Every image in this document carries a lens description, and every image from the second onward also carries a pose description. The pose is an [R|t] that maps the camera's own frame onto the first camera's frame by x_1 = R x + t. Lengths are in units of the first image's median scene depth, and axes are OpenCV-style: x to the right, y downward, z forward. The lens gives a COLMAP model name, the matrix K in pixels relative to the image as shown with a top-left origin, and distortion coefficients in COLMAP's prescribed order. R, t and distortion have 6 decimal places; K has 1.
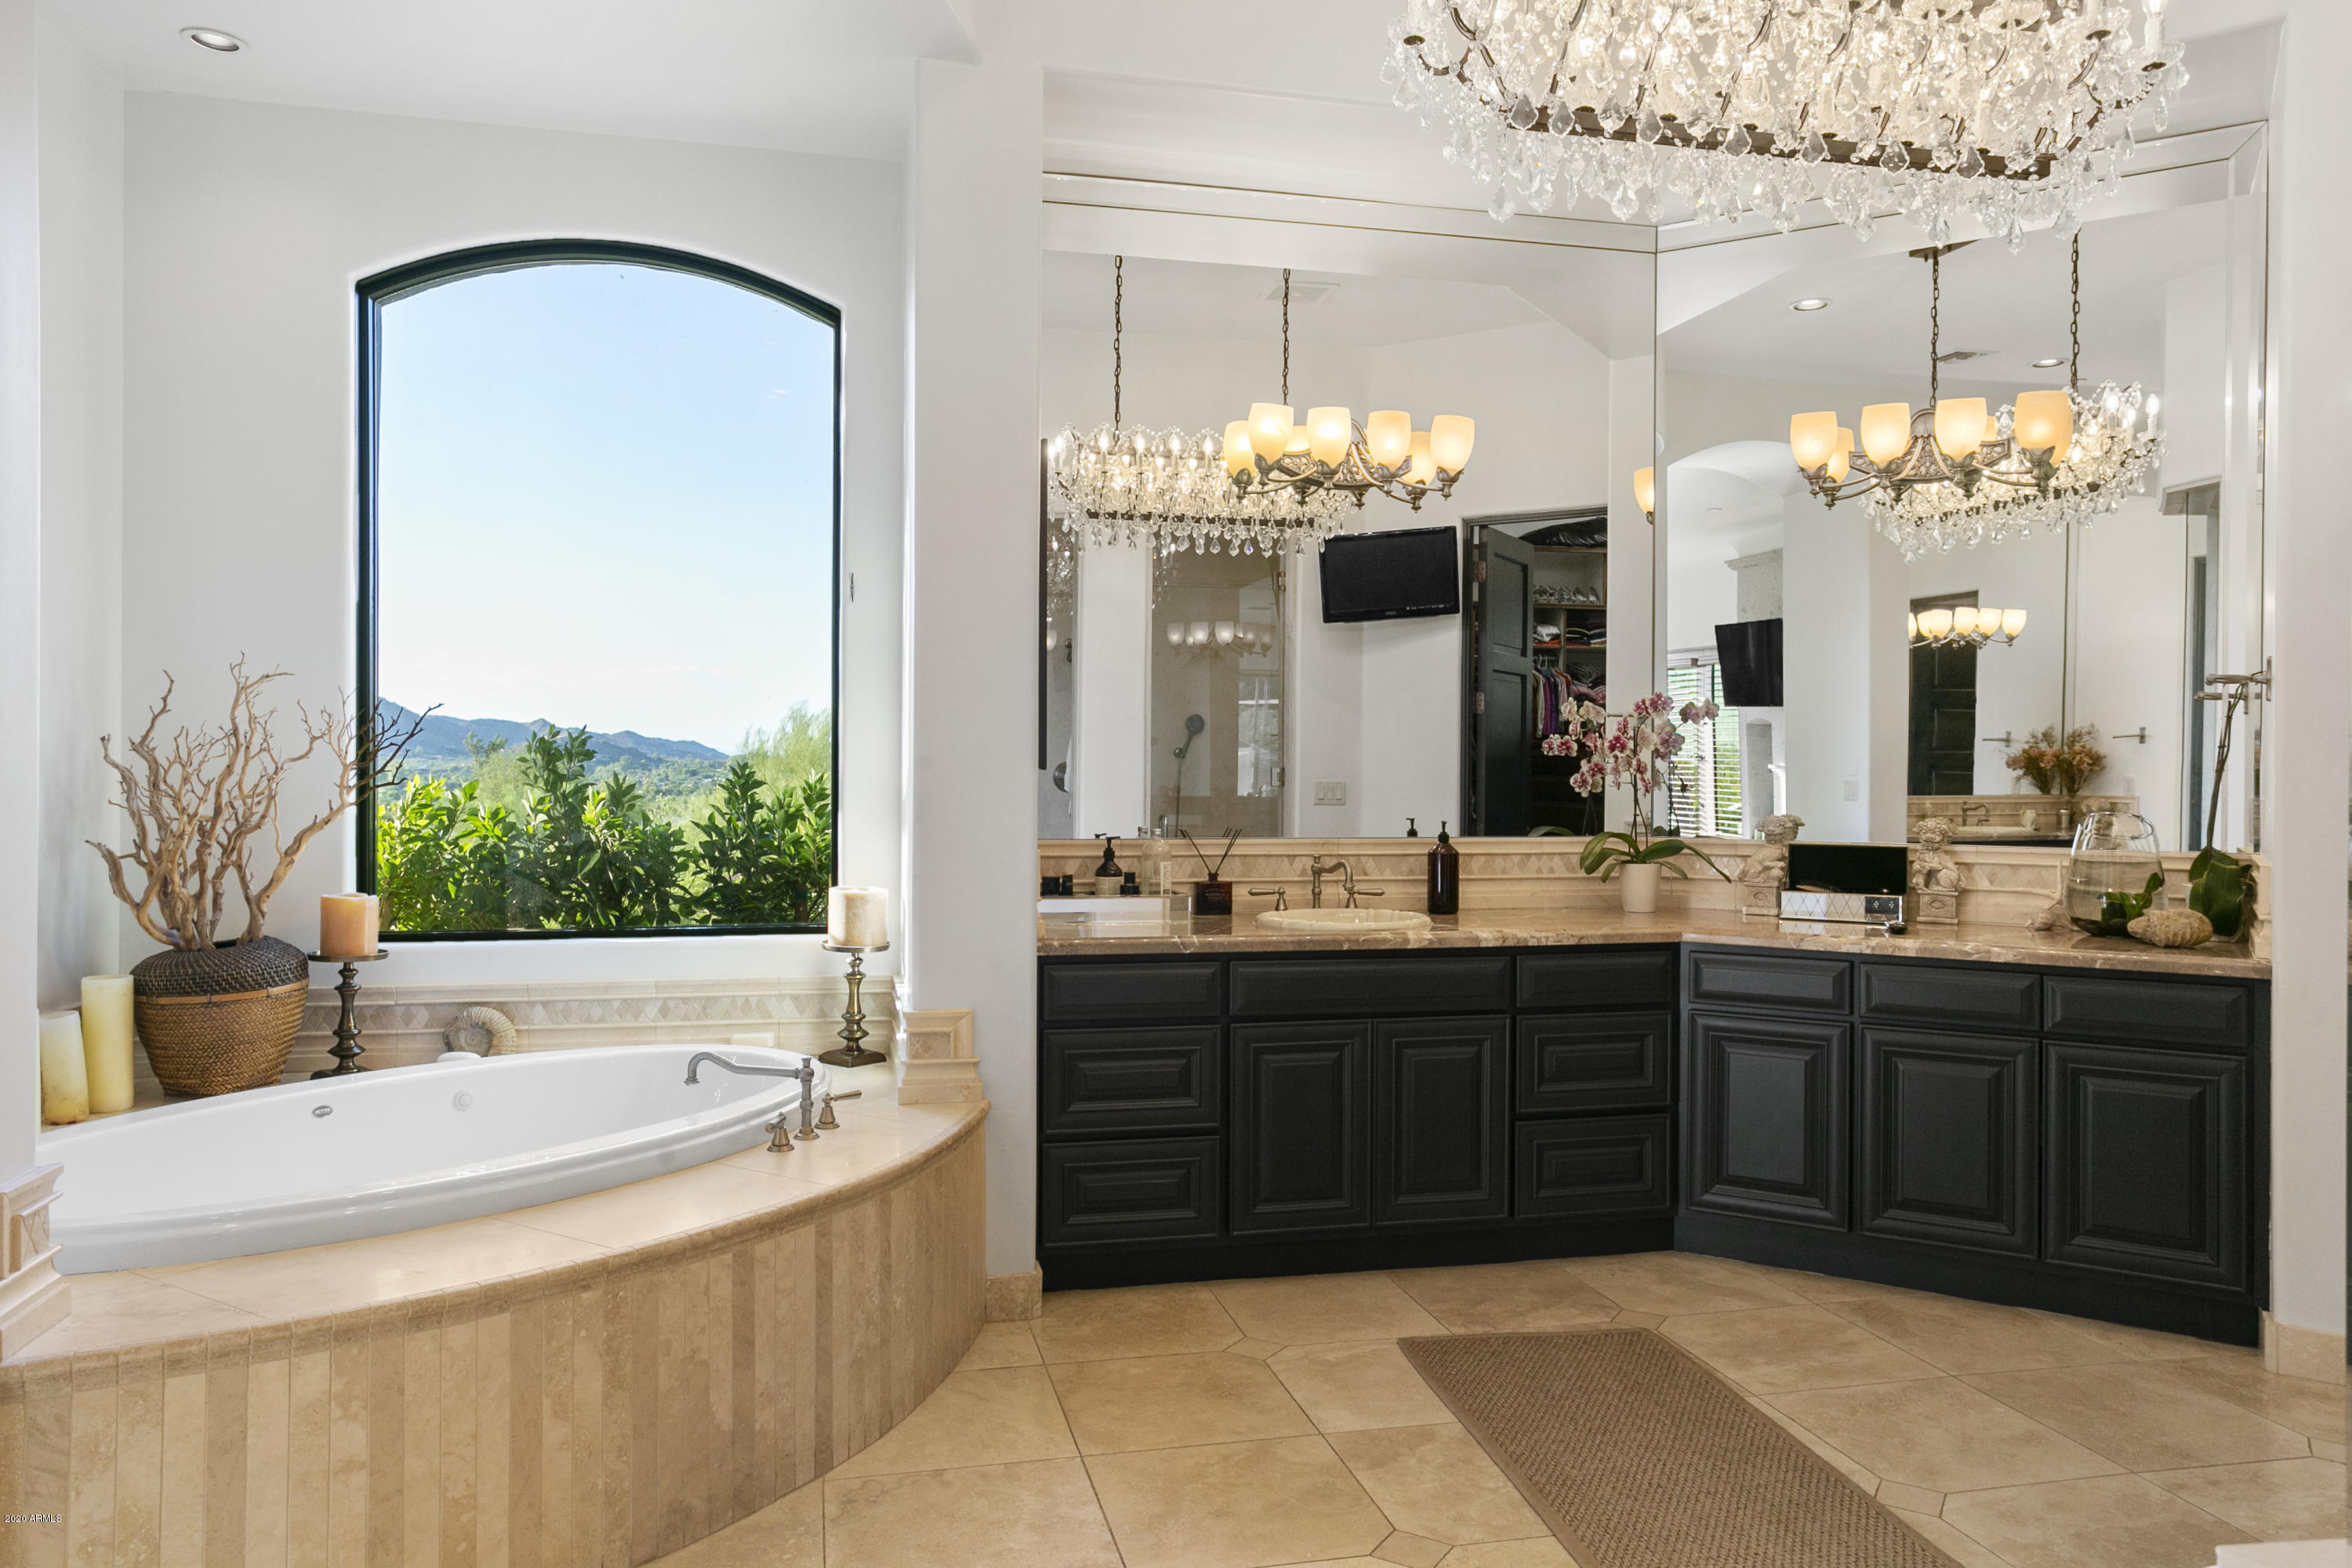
lens RADIAL K [[1692.7, 0, 1177.1], [0, 1692.7, 794.8], [0, 0, 1]] dist [-0.001488, 0.003789]
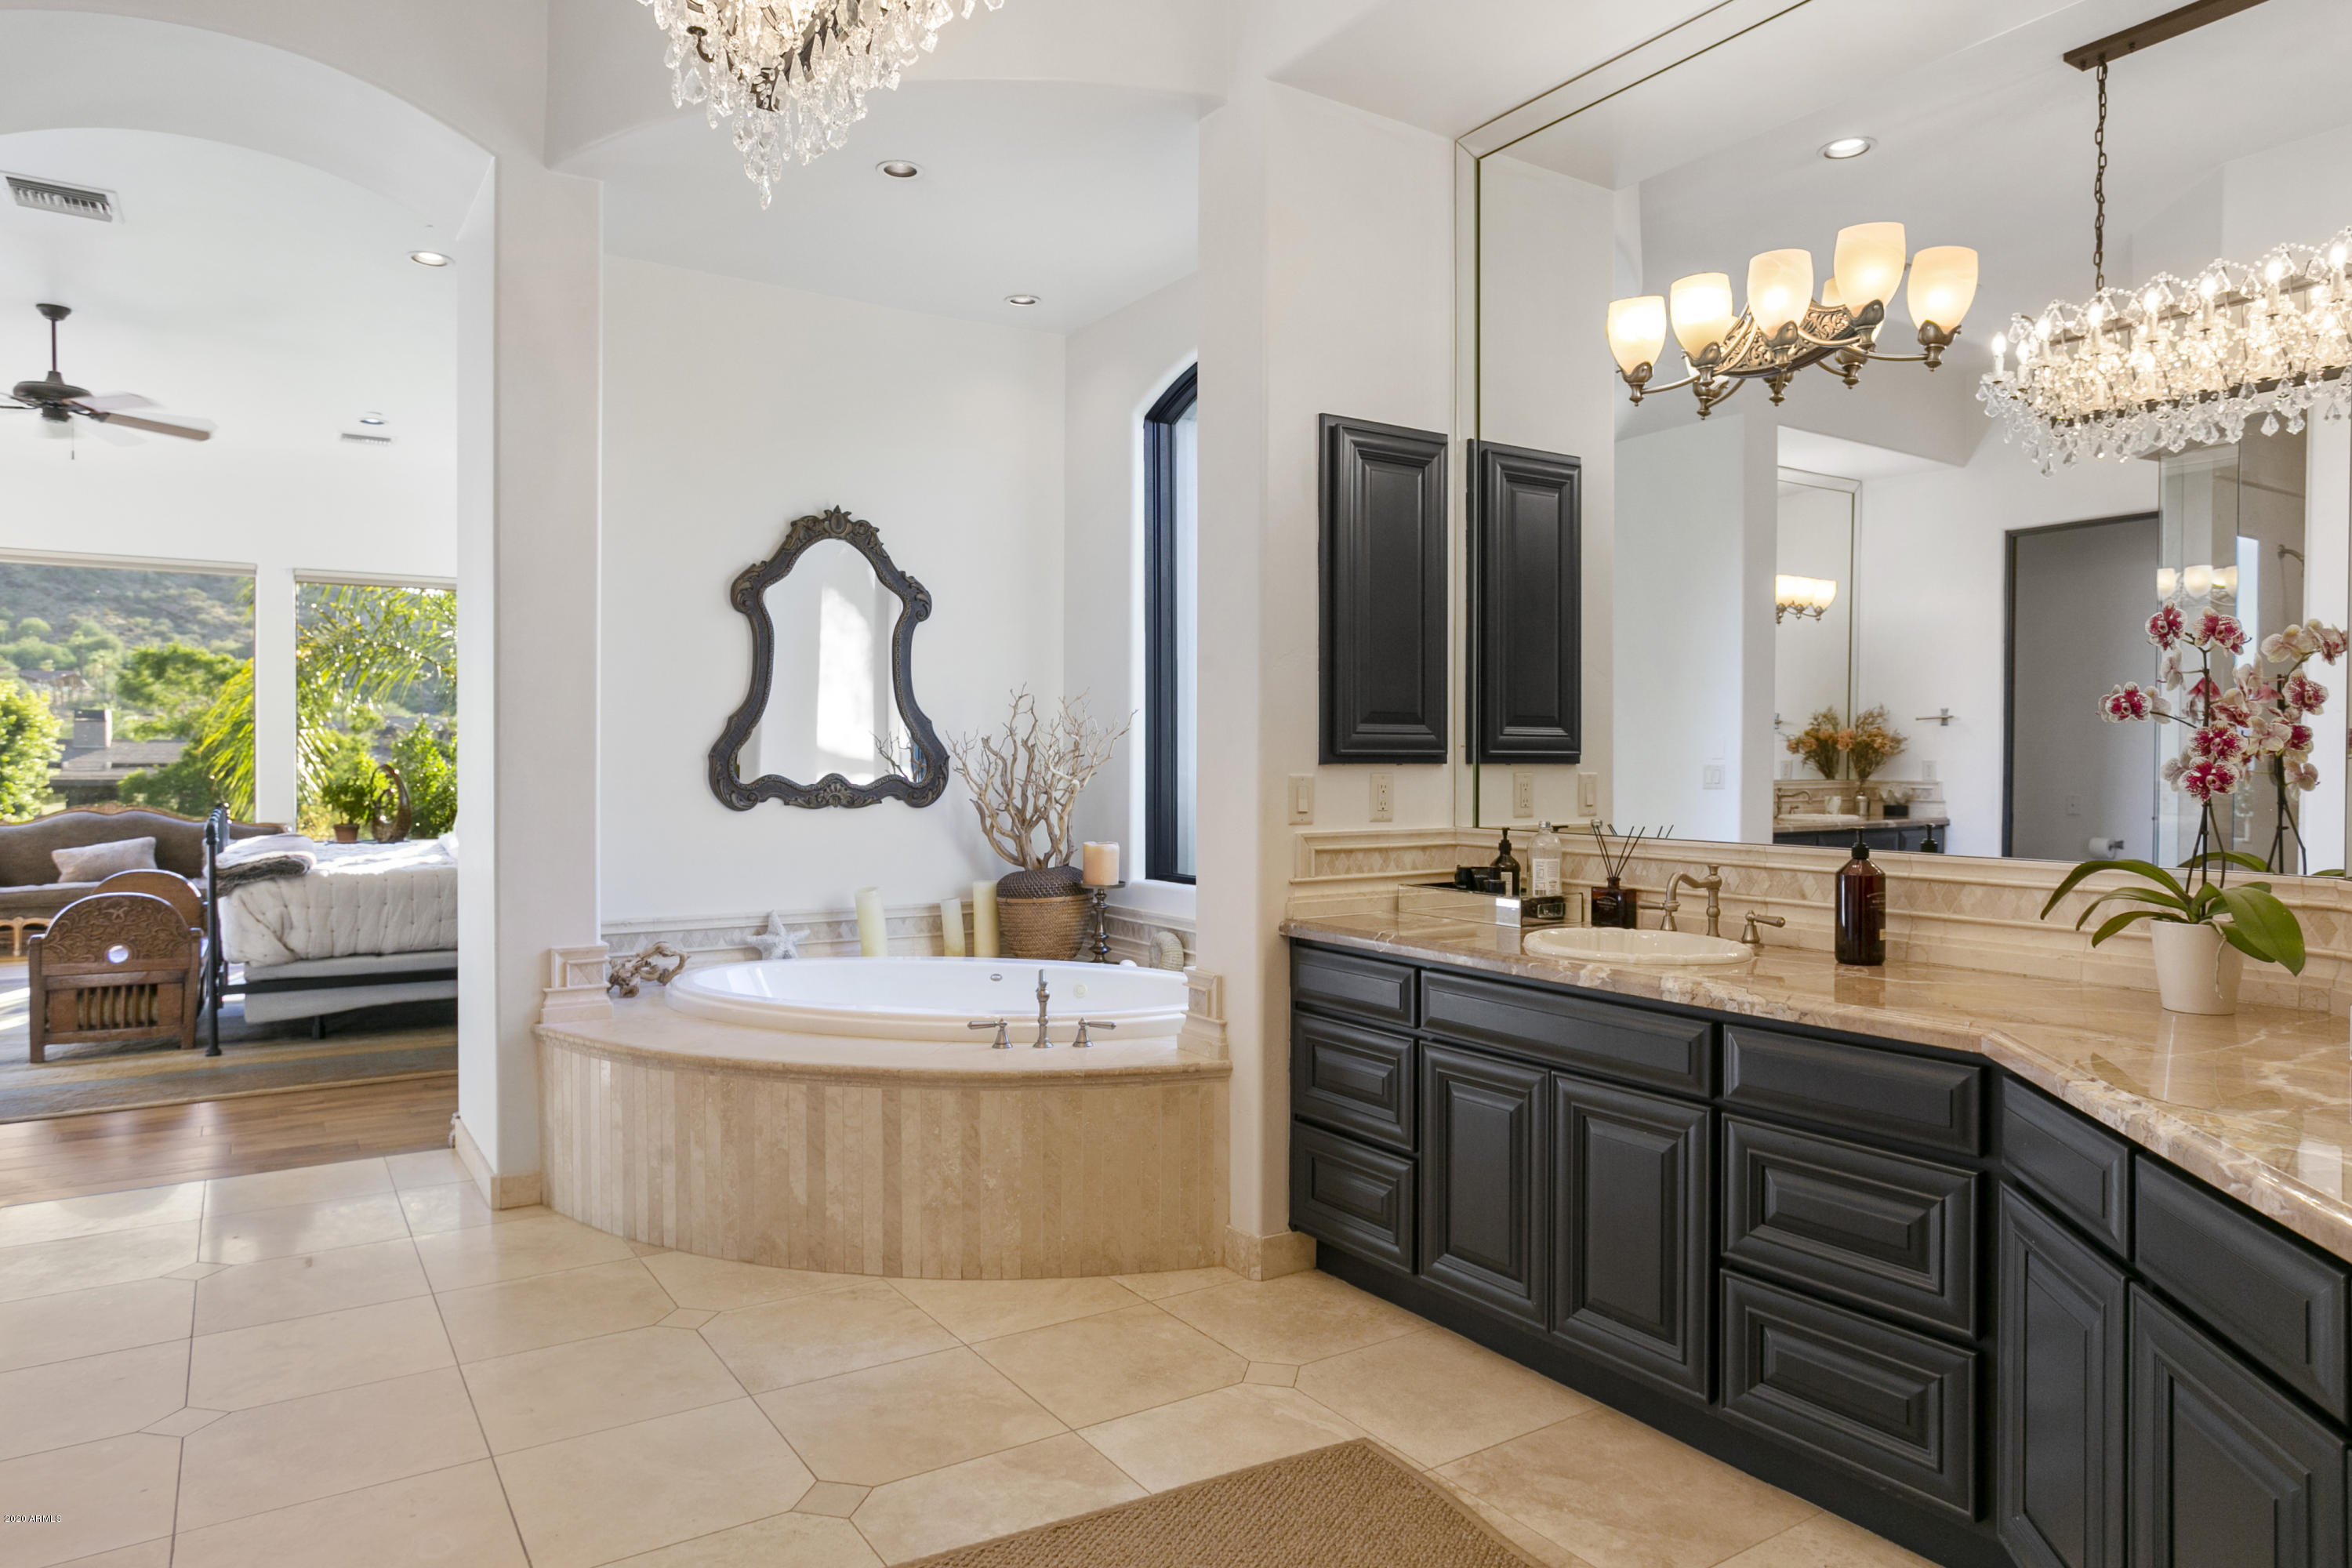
lens RADIAL K [[1512.8, 0, 1158.3], [0, 1512.8, 787.9], [0, 0, 1]] dist [-0.035636, 0.035944]
pose [[0.288867, 0.012701, -0.957285, 0.910985], [-0.015216, 0.999847, 0.008674, -0.001134], [0.957248, 0.012060, 0.289016, 0.779782]]
